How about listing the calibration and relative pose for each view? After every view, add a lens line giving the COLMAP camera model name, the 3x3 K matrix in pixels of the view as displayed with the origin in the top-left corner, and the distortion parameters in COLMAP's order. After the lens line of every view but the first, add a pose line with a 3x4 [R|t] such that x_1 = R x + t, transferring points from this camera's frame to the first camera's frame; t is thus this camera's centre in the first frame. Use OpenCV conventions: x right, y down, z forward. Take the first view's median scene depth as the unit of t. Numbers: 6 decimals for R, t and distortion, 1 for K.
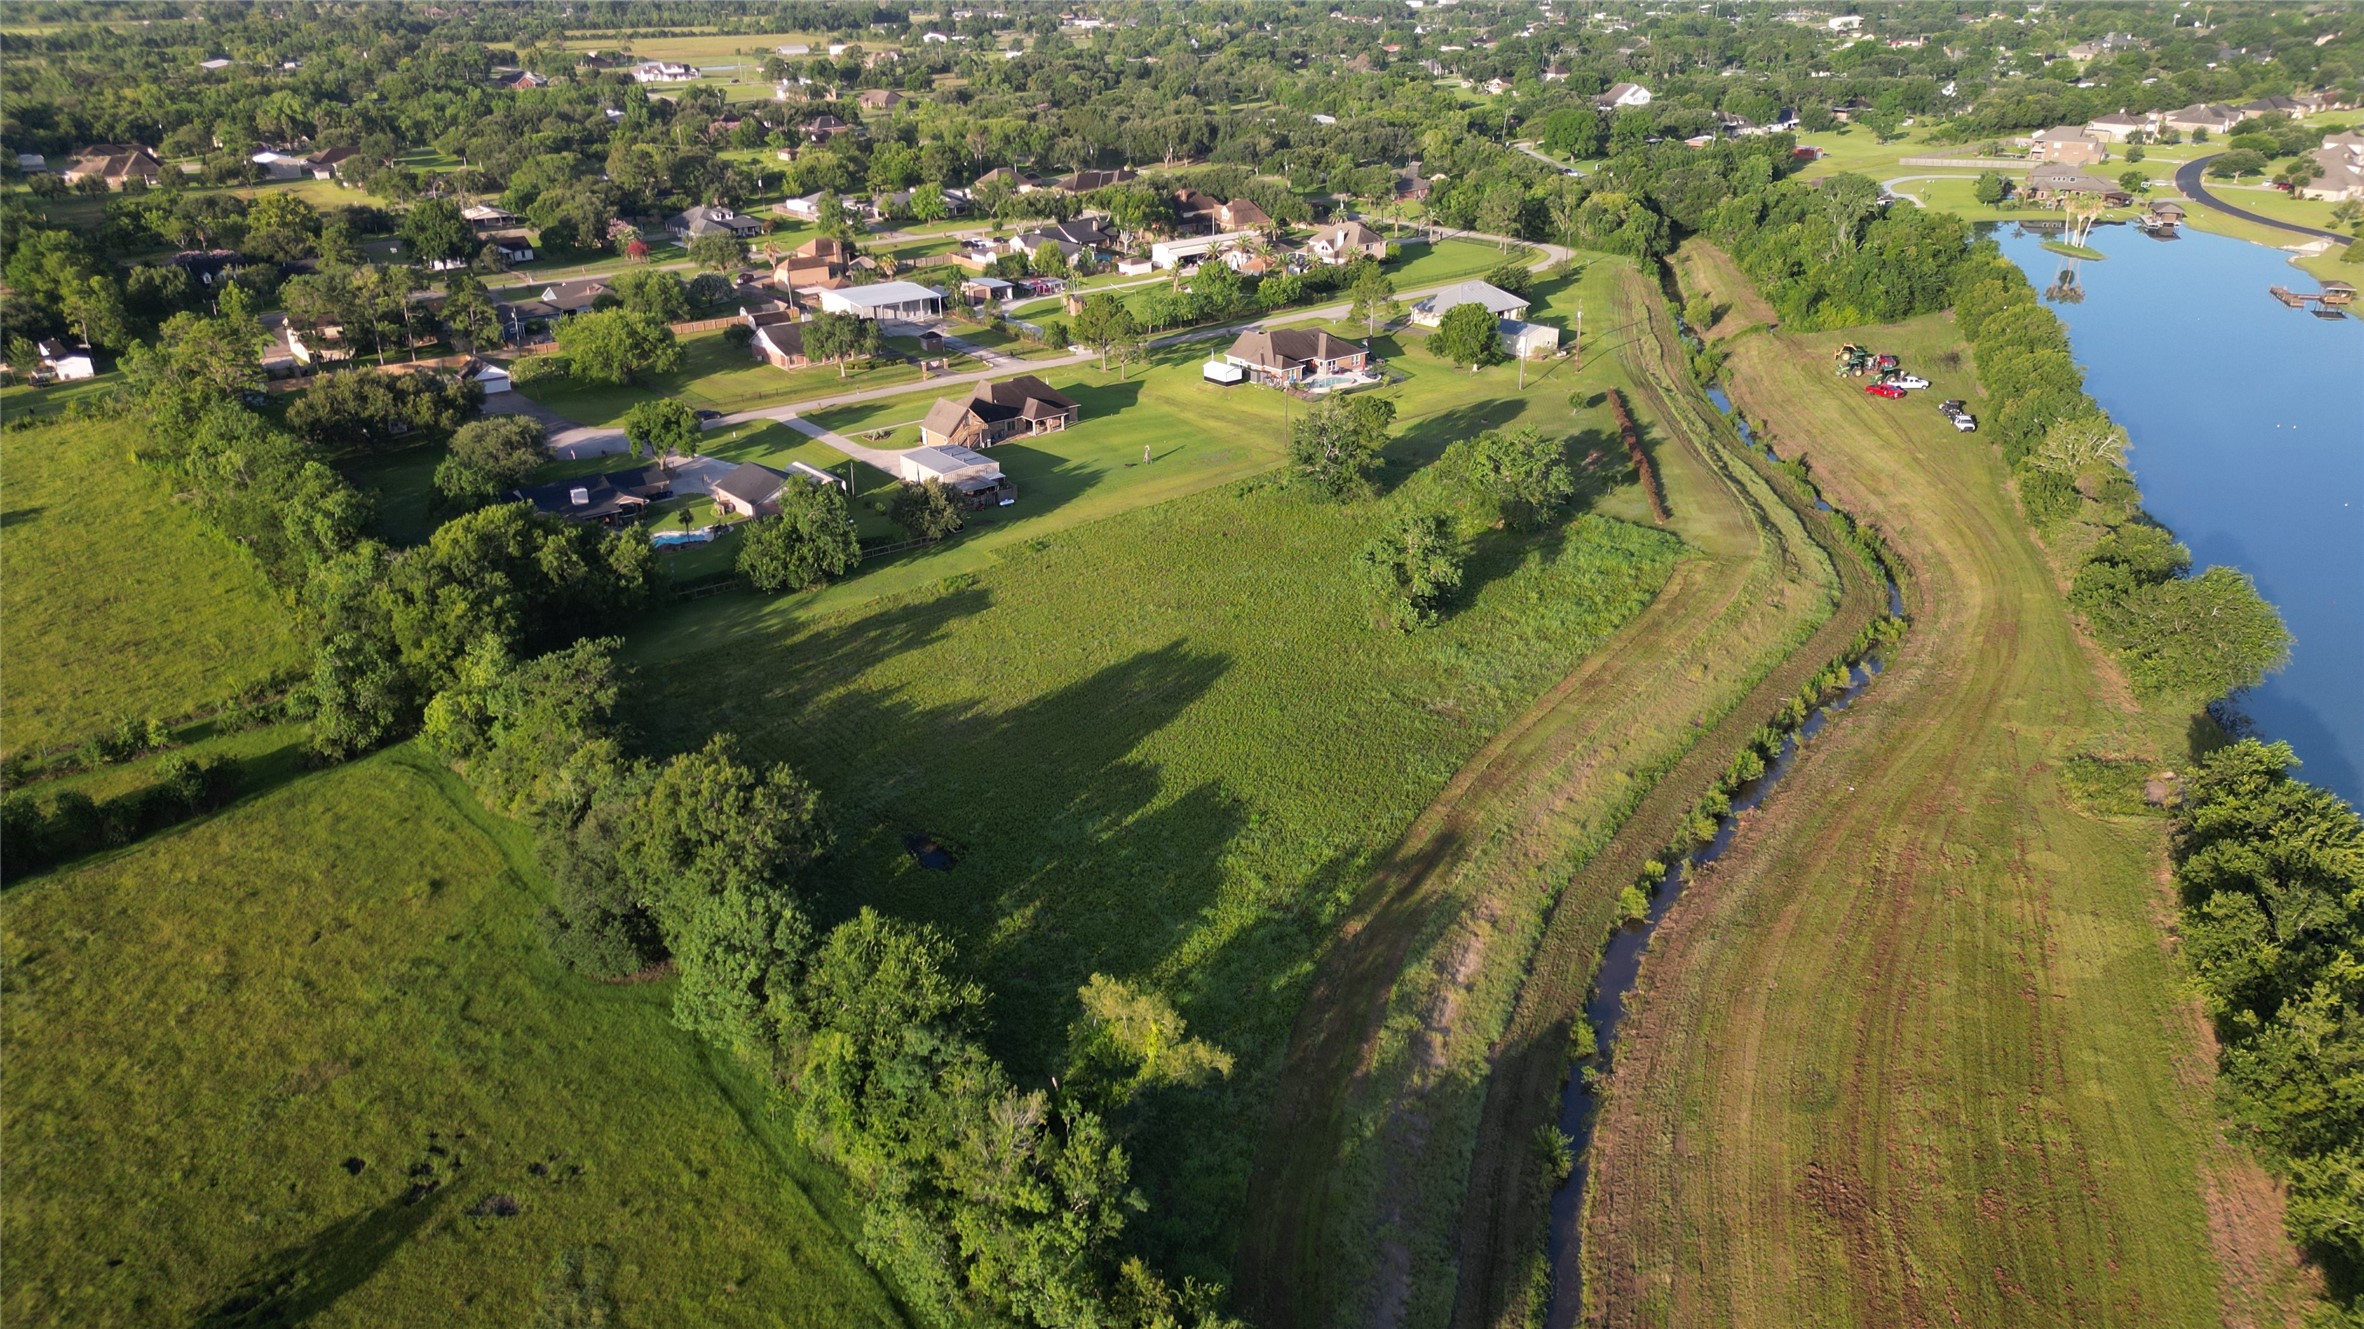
lens RADIAL K [[1628.2, 0, 1182.0], [0, 1628.2, 664.5], [0, 0, 1]] dist [0.056791, -0.052005]
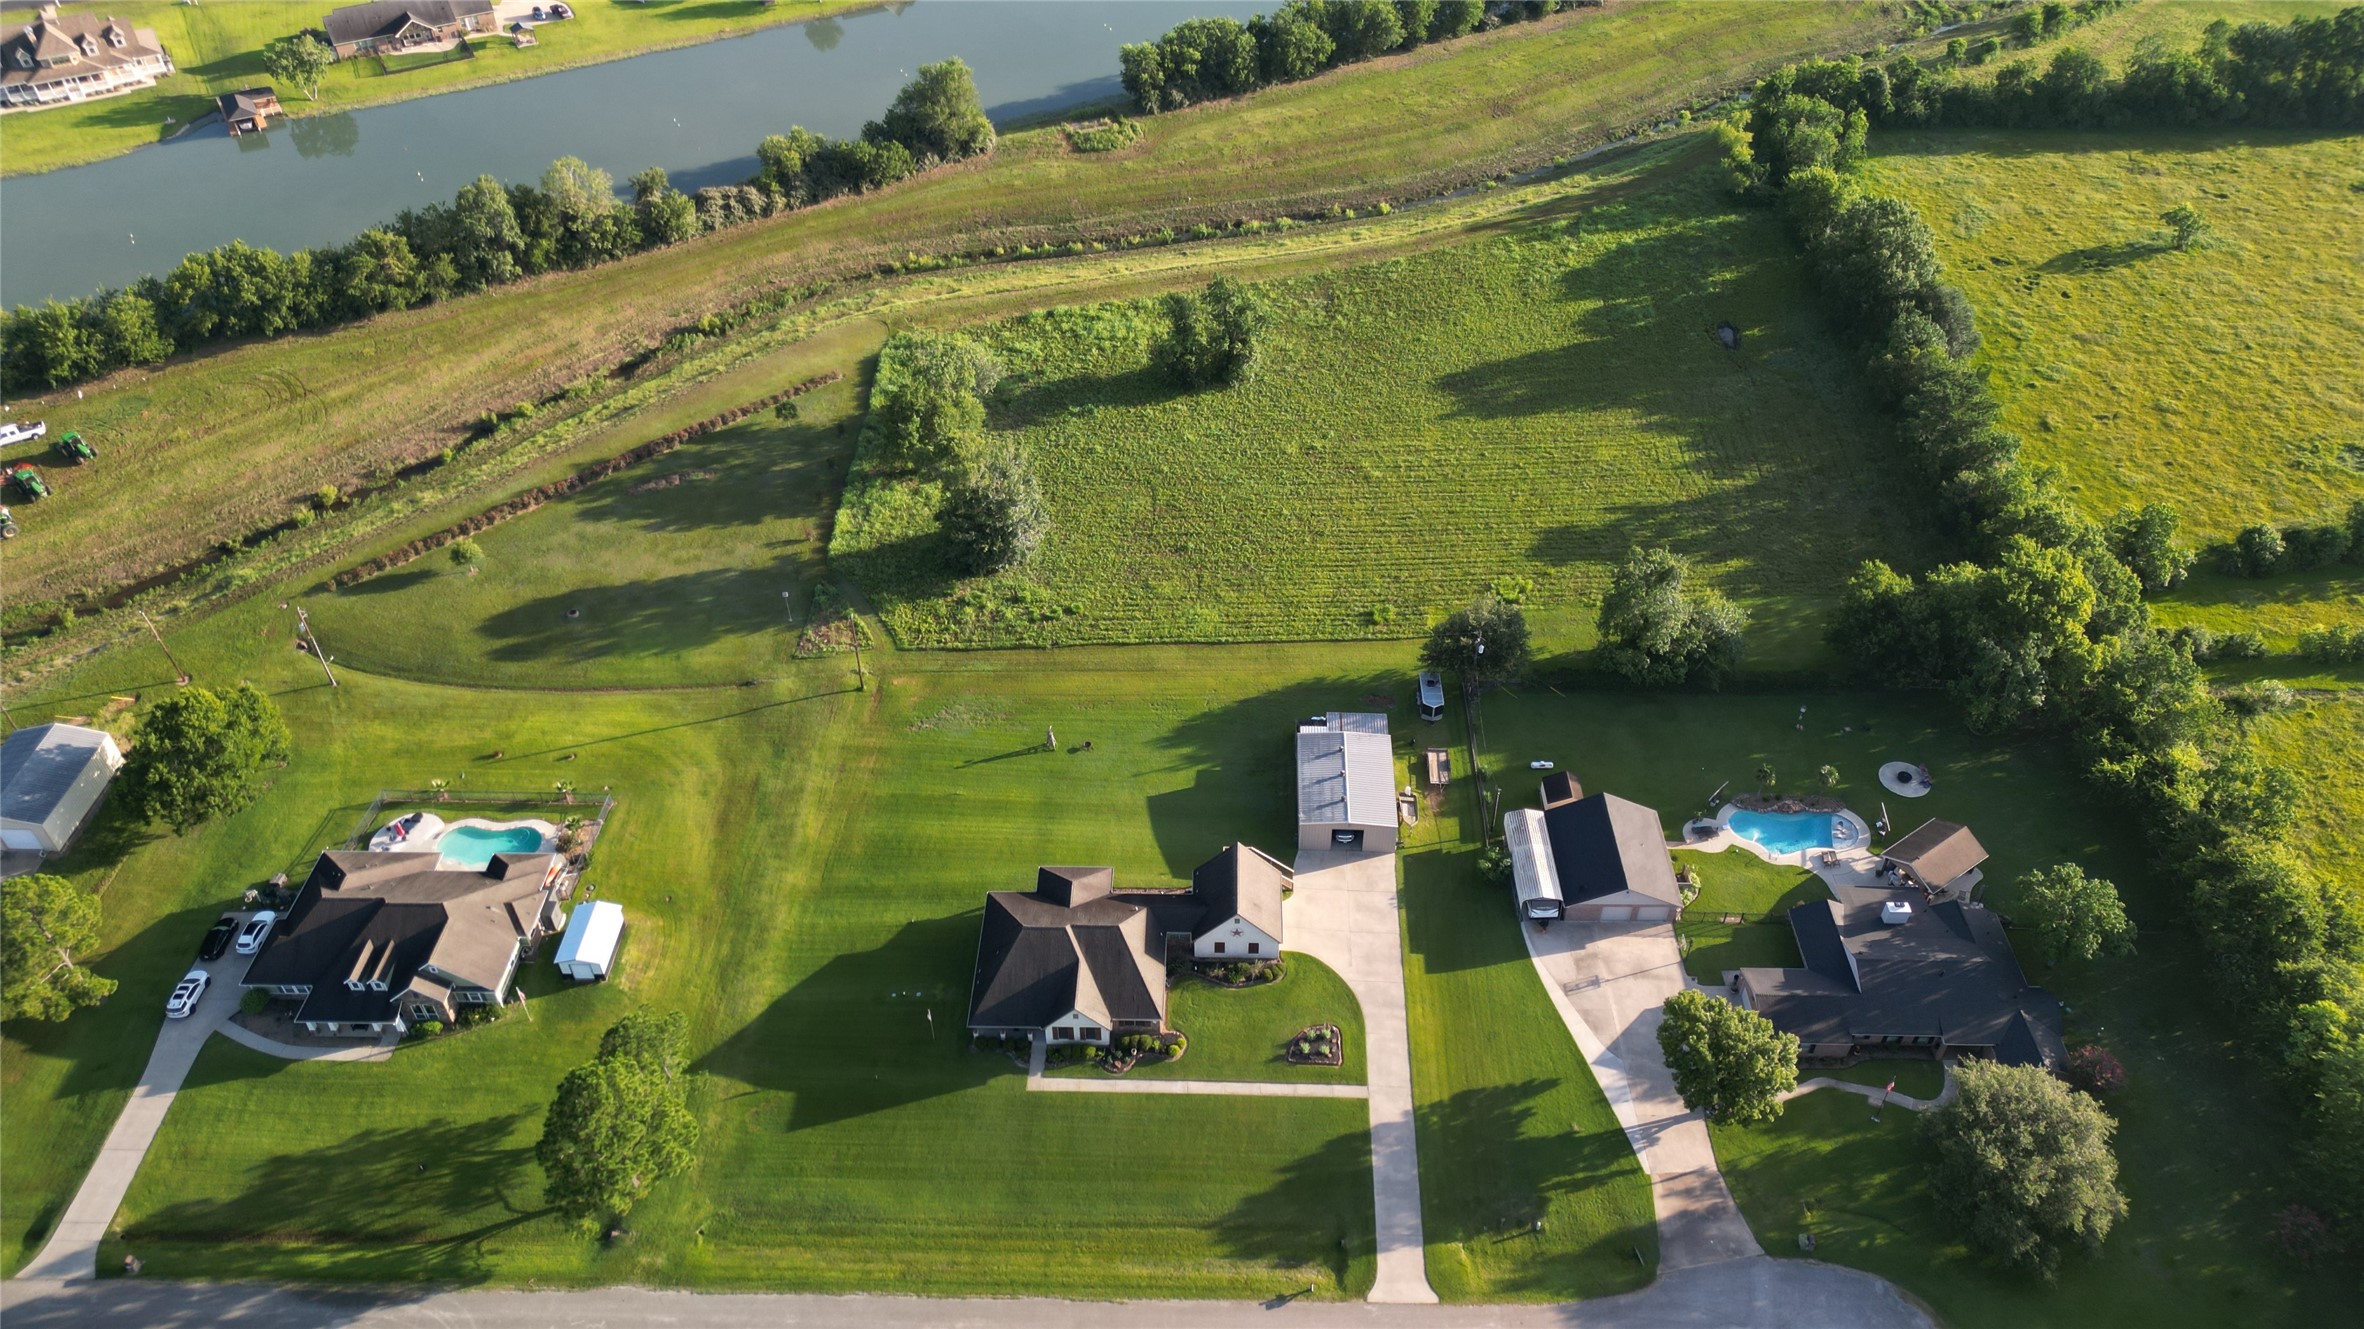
lens RADIAL K [[1641.0, 0, 1182.0], [0, 1641.0, 664.5], [0, 0, 1]] dist [0.072669, -0.056624]
pose [[-0.763204, -0.420861, 0.490302, -0.535820], [0.275065, 0.474999, 0.835892, -0.977584], [-0.584687, 0.772821, -0.246757, 1.569297]]
